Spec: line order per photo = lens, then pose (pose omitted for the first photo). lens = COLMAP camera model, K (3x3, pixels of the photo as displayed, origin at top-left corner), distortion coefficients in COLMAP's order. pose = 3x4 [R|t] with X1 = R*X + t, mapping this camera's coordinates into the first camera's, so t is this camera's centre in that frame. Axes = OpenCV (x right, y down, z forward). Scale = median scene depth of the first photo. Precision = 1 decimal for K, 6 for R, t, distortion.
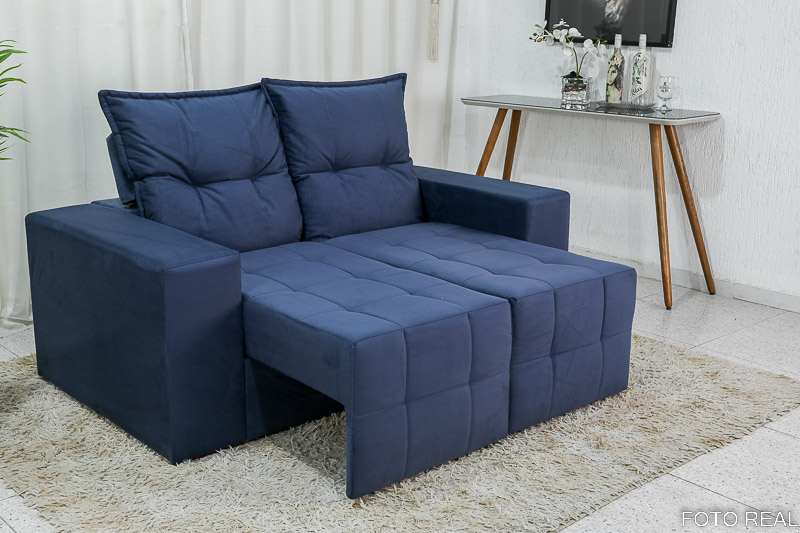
lens RADIAL K [[1005.7, 0, 389.7], [0, 1005.7, 260.1], [0, 0, 1]] dist [0.052390, 0.000000]
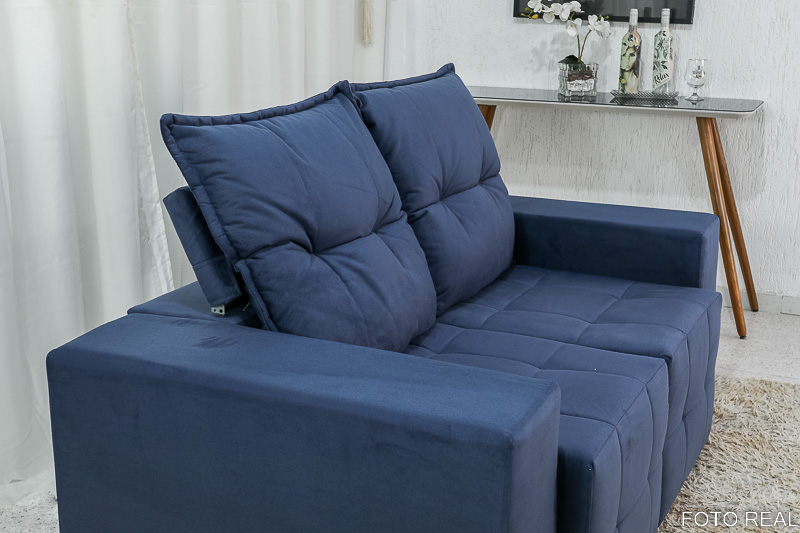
lens RADIAL K [[1005.7, 0, 419.4], [0, 1005.7, 288.8], [0, 0, 1]] dist [0.052390, 0.000000]
pose [[0.921512, -0.110206, 0.372385, -0.269852], [0.091818, 0.993532, 0.066817, -0.068957], [-0.377339, -0.027381, 0.925670, 0.301724]]
